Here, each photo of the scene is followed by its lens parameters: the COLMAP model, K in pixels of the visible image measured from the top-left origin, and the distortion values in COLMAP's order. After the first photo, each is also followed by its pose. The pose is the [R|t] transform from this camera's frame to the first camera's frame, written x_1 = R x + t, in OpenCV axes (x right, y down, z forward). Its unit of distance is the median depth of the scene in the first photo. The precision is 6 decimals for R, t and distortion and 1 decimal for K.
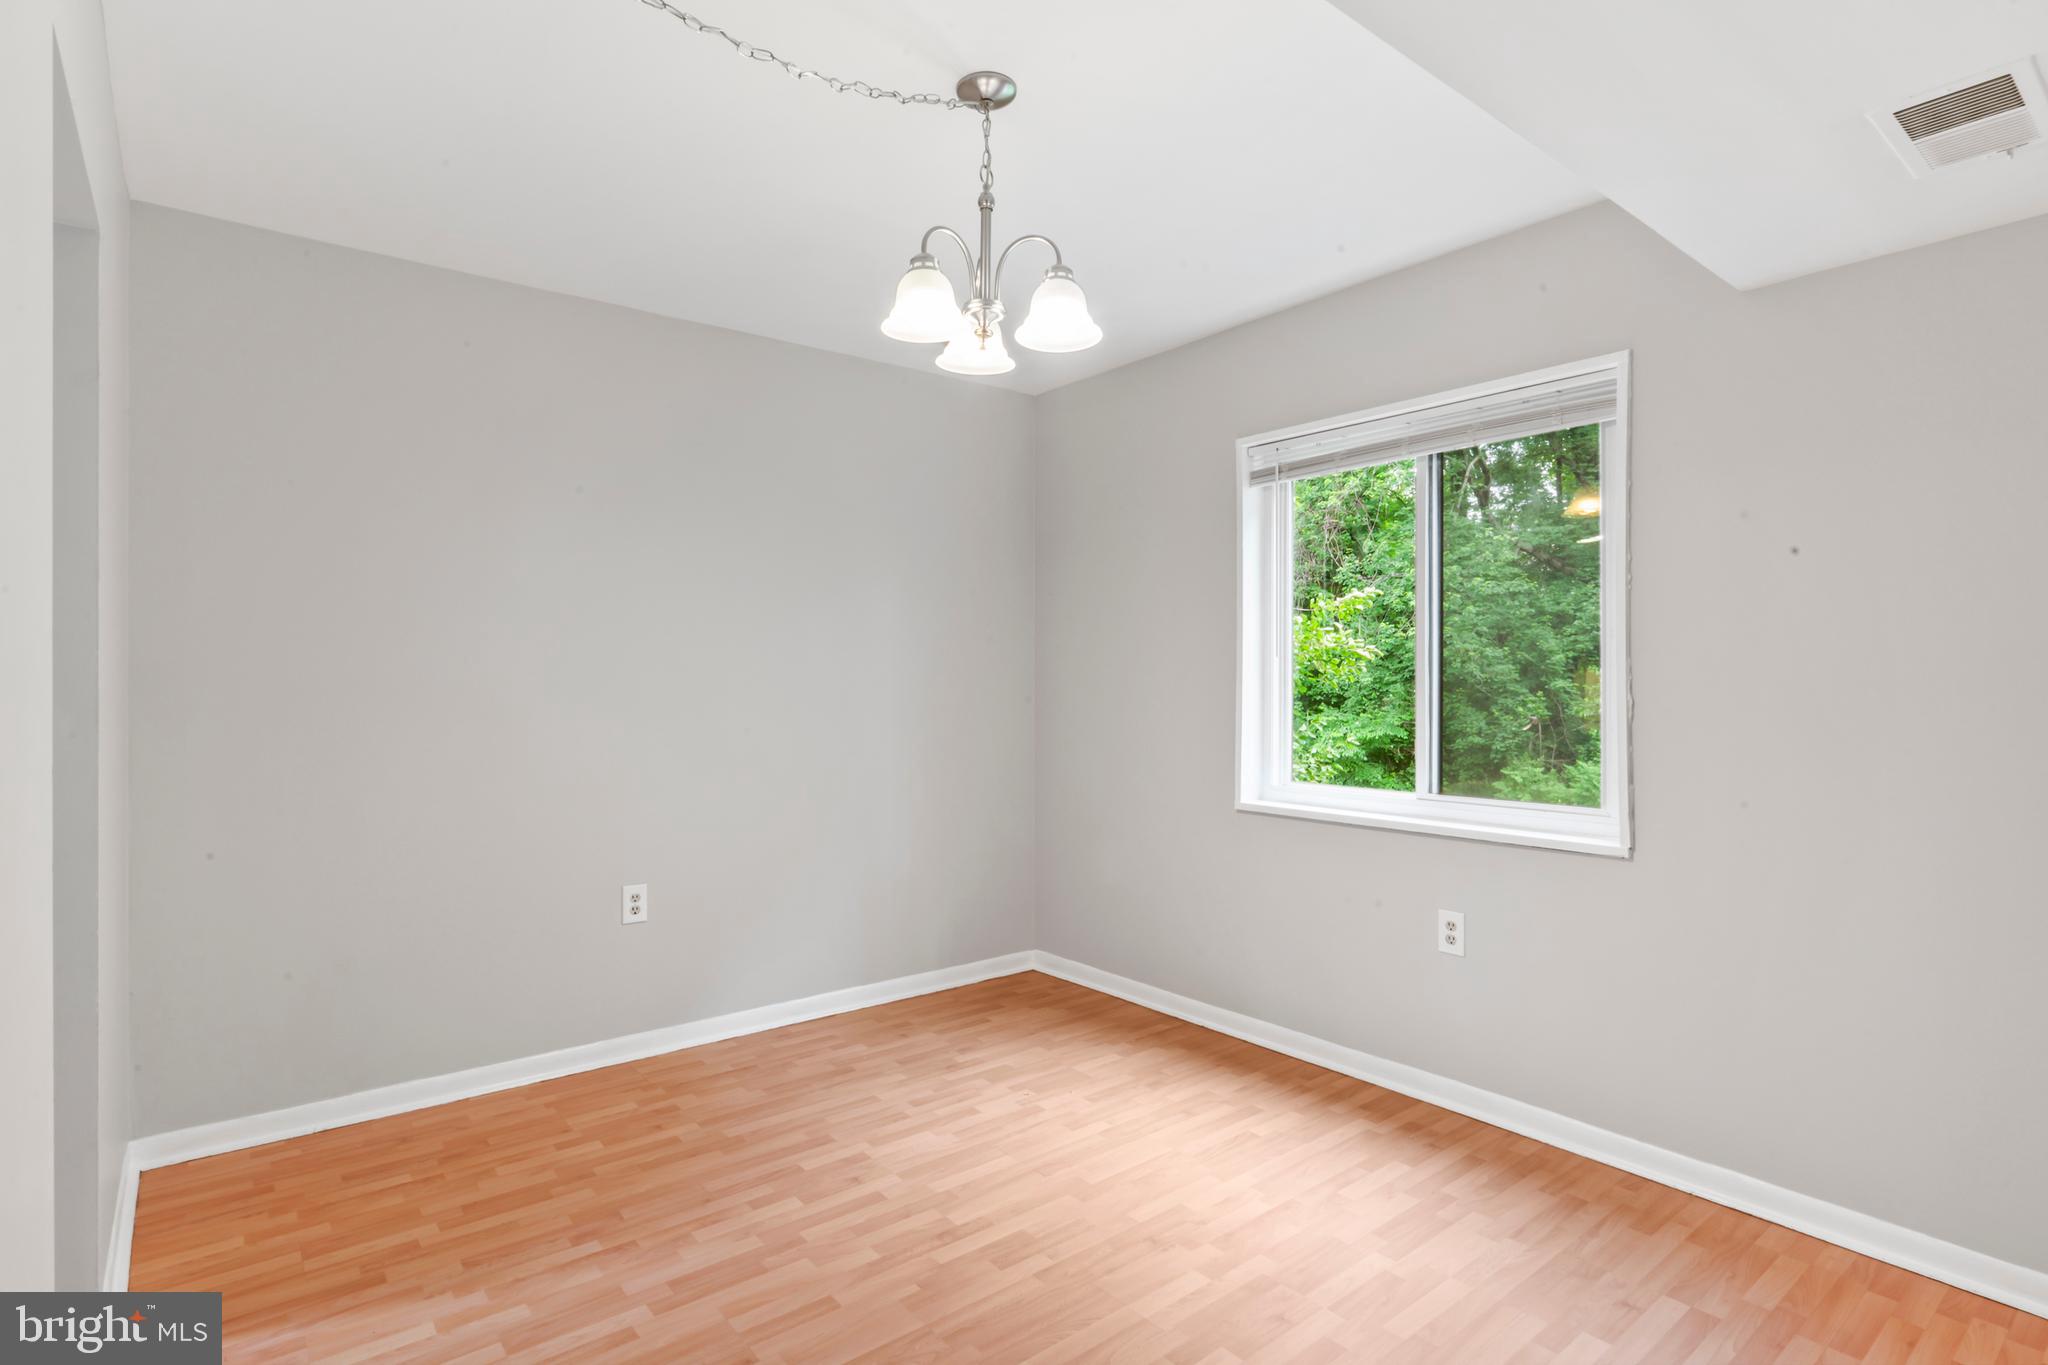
lens RADIAL K [[1020.0, 0, 1011.4], [0, 1020.0, 684.1], [0, 0, 1]] dist [-0.002452, 0.000412]
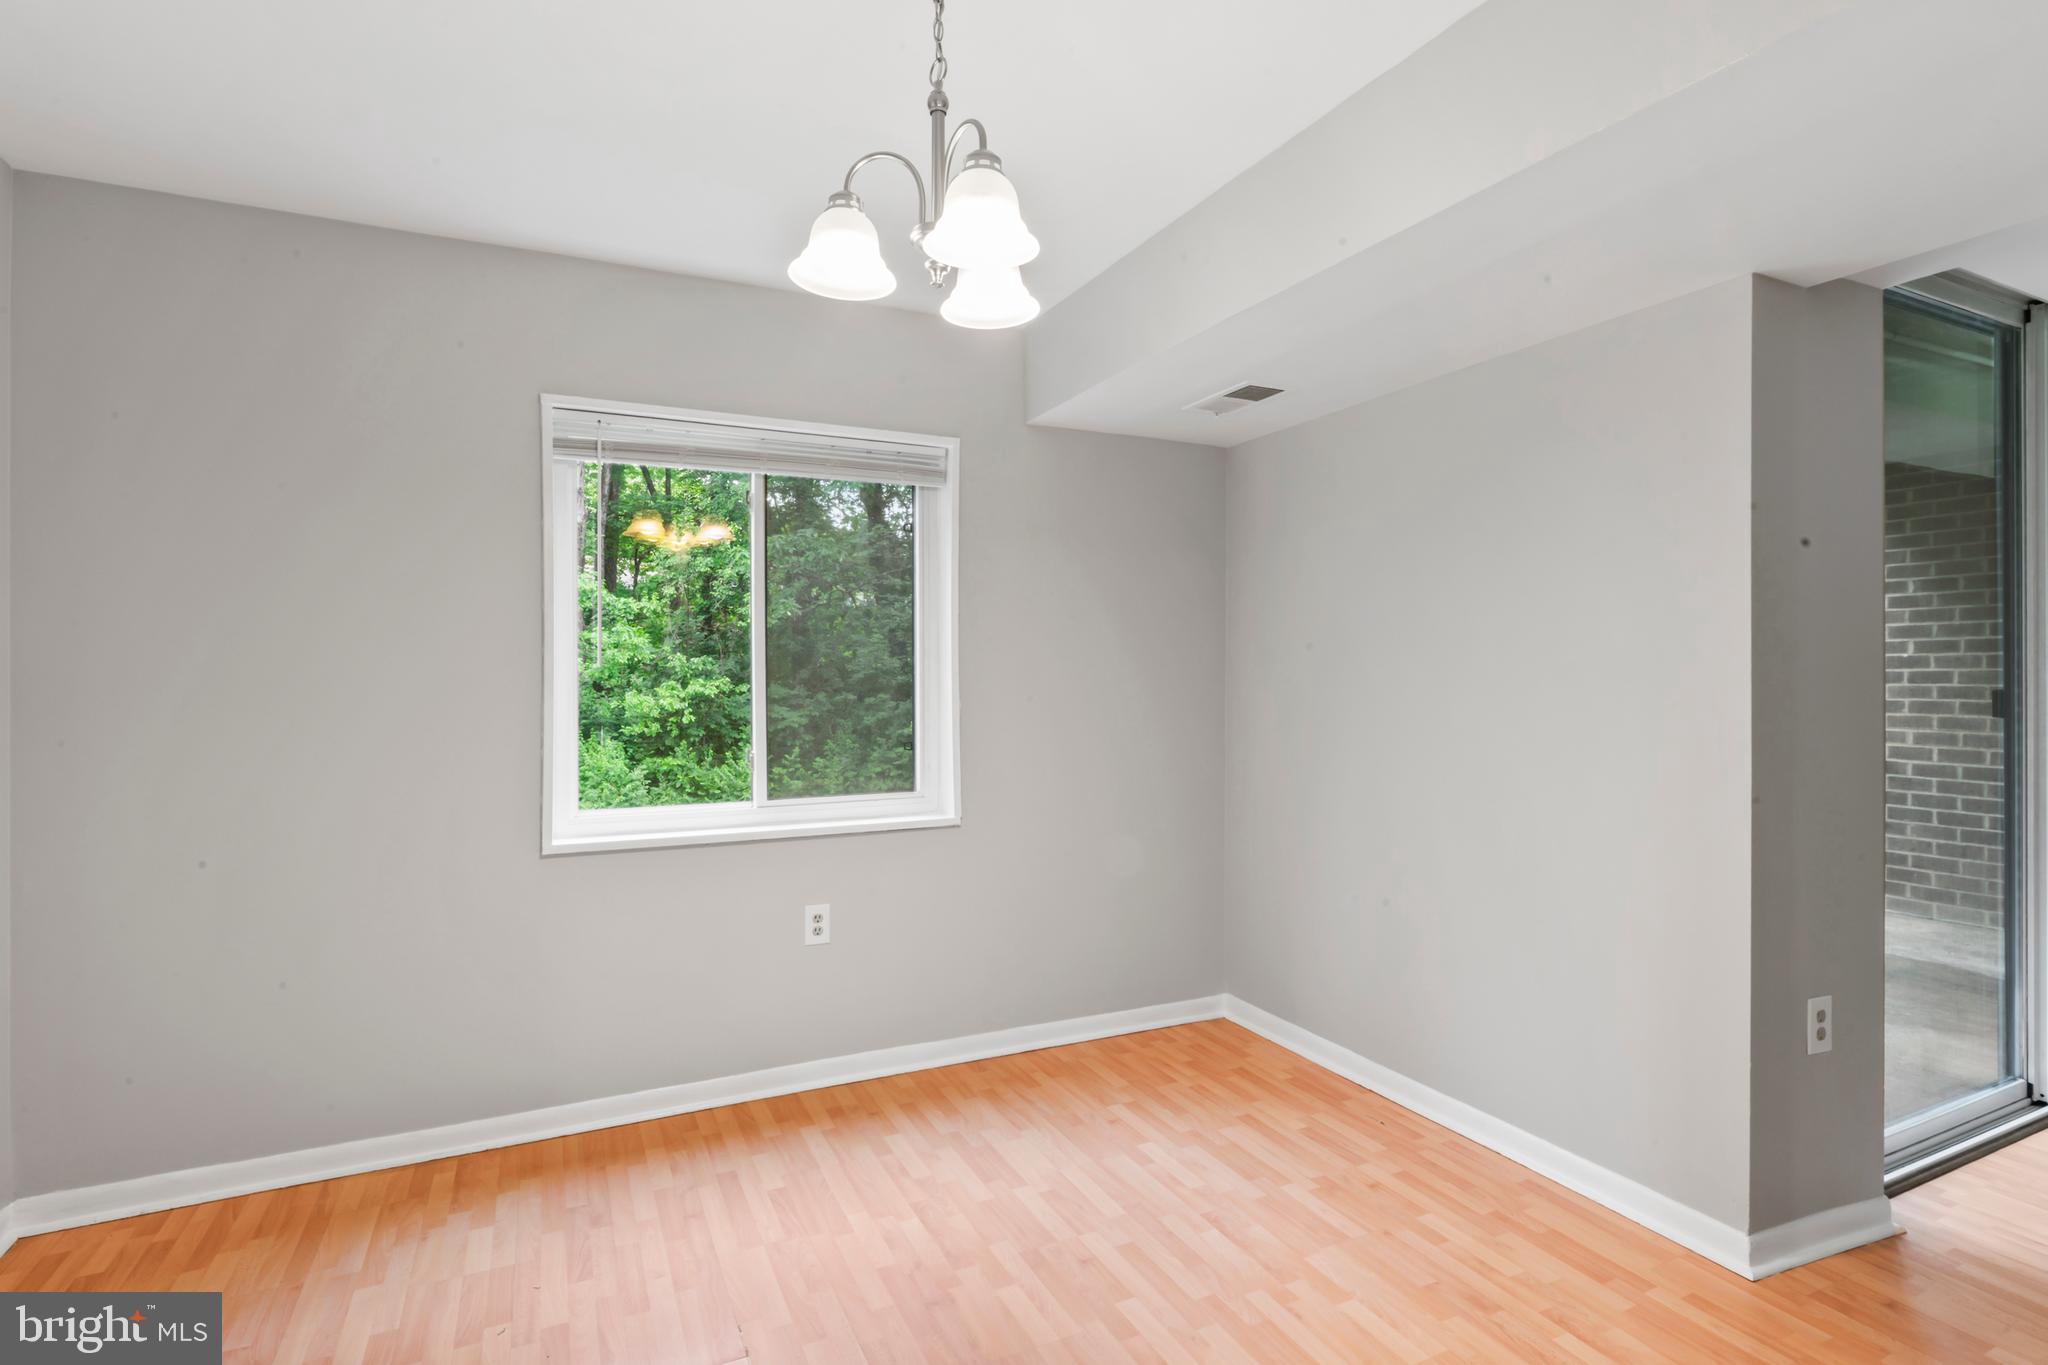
lens RADIAL K [[1020.0, 0, 1024.3], [0, 1020.0, 671.2], [0, 0, 1]] dist [-0.002452, 0.000412]
pose [[0.215644, 0.003031, 0.976467, -0.607637], [0.005720, 0.999974, -0.004367, -0.019350], [-0.976455, 0.006527, 0.215621, 0.579701]]
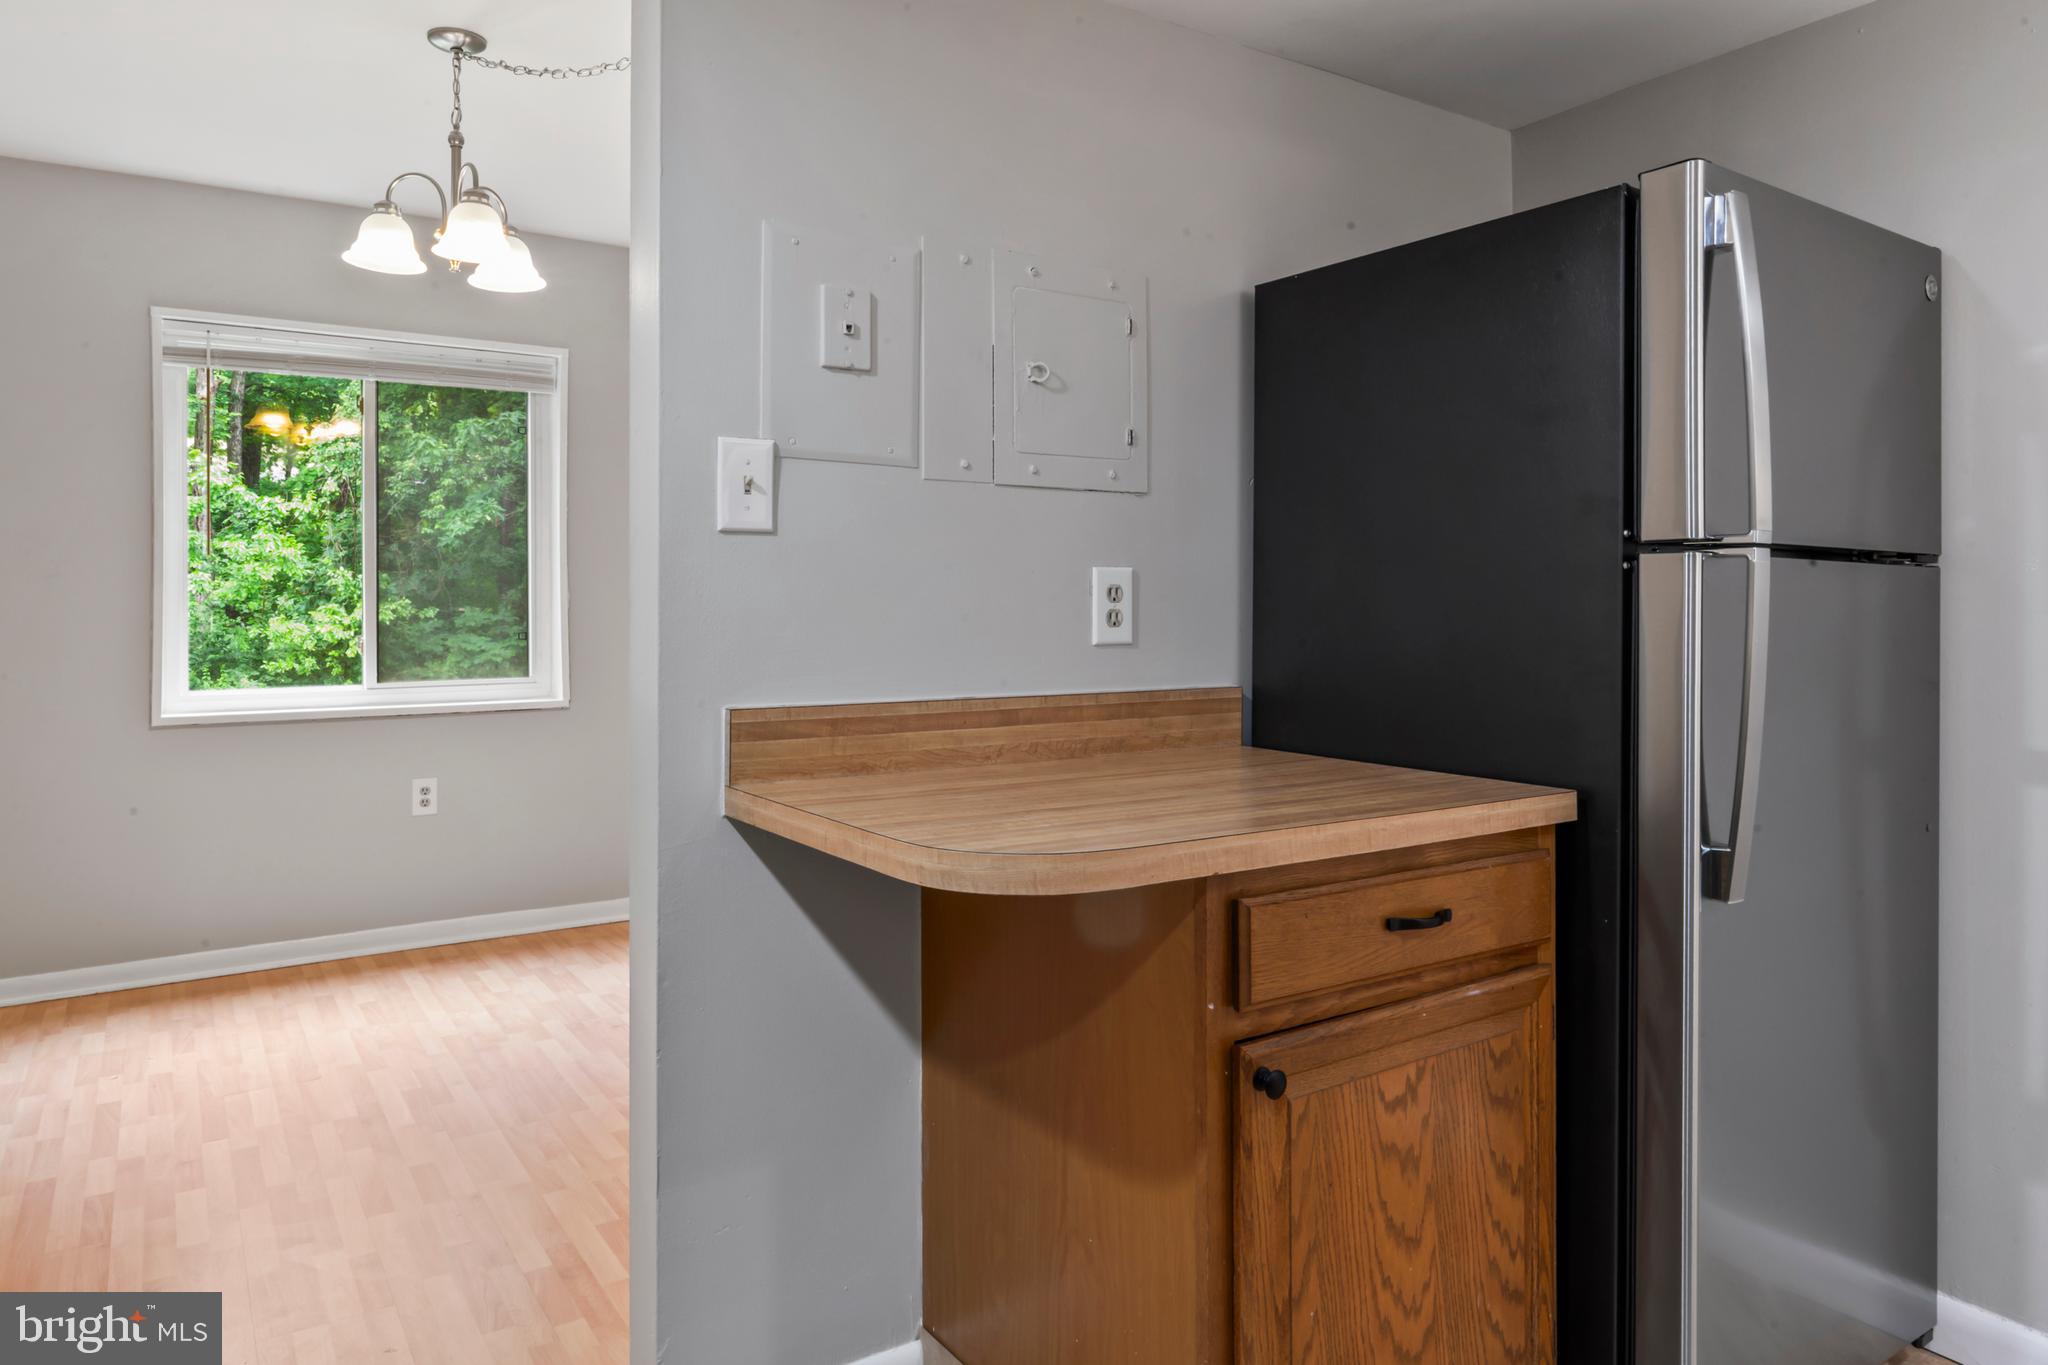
lens RADIAL K [[1329.6, 0, 1005.4], [0, 1329.6, 595.0], [0, 0, 1]] dist [0.001265, 0.002878]
pose [[0.090047, 0.005452, 0.995923, -1.086106], [0.006723, 0.999959, -0.006082, 0.027383], [-0.995915, 0.007243, 0.090006, 0.206251]]
